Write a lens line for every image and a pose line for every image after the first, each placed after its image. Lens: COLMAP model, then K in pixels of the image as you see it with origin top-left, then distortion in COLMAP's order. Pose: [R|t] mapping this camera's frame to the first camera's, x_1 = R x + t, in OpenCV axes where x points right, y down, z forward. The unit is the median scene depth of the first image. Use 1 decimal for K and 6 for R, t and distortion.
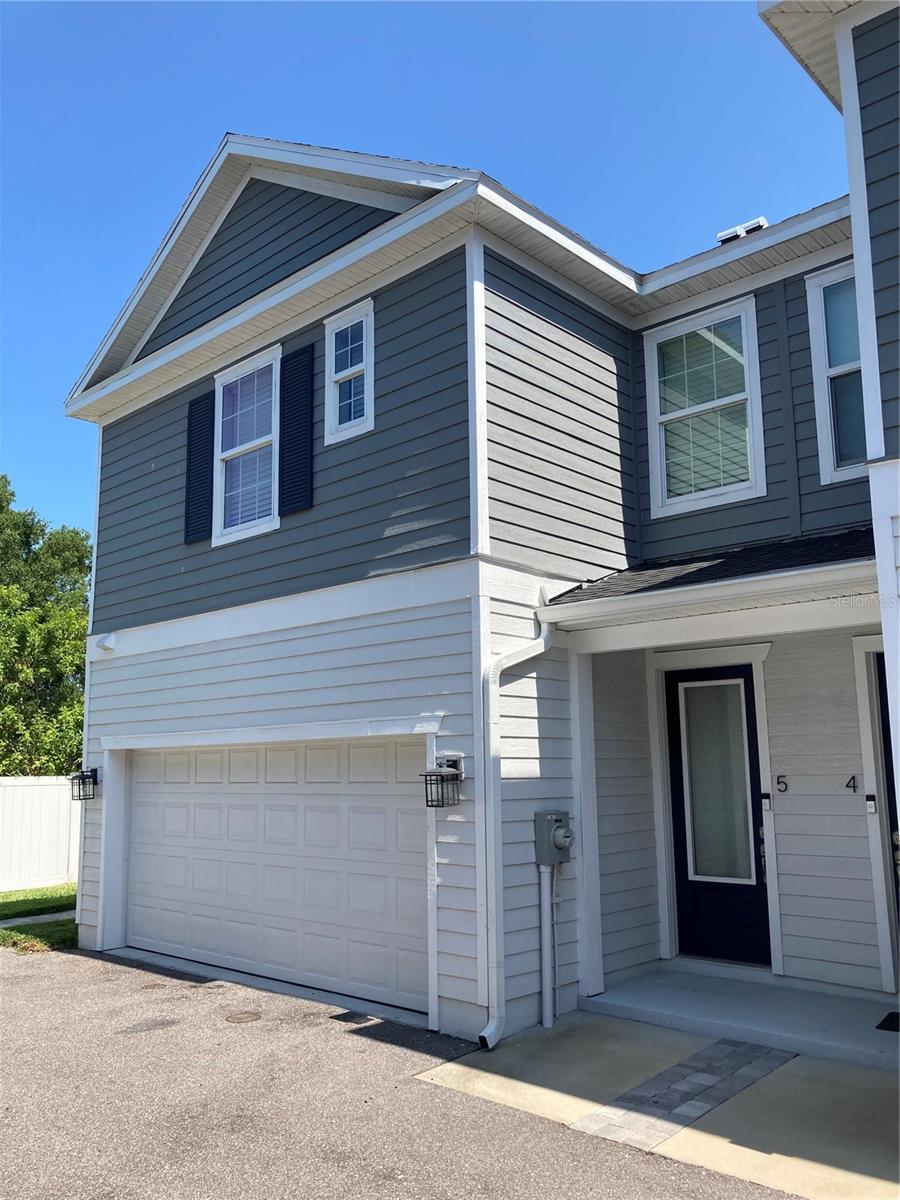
lens RADIAL K [[979.8, 0, 450.7], [0, 979.8, 604.7], [0, 0, 1]] dist [0.028577, -0.013099]
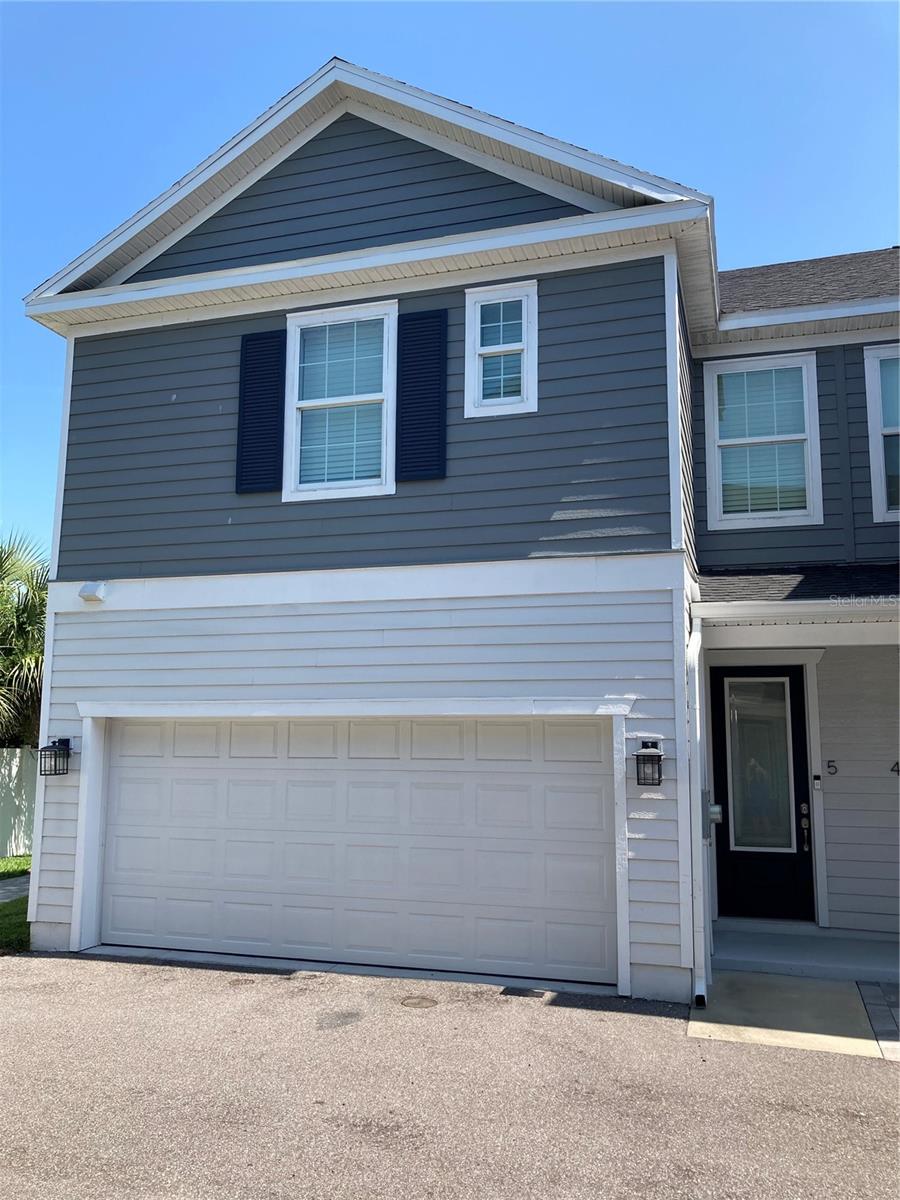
lens RADIAL K [[979.2, 0, 450.0], [0, 979.2, 600.0], [0, 0, 1]] dist [0.022069, -0.006438]
pose [[0.897451, 0.087414, 0.432367, -0.582355], [-0.092819, 0.995646, -0.008633, 0.031332], [-0.431239, -0.032385, 0.901656, 0.124703]]
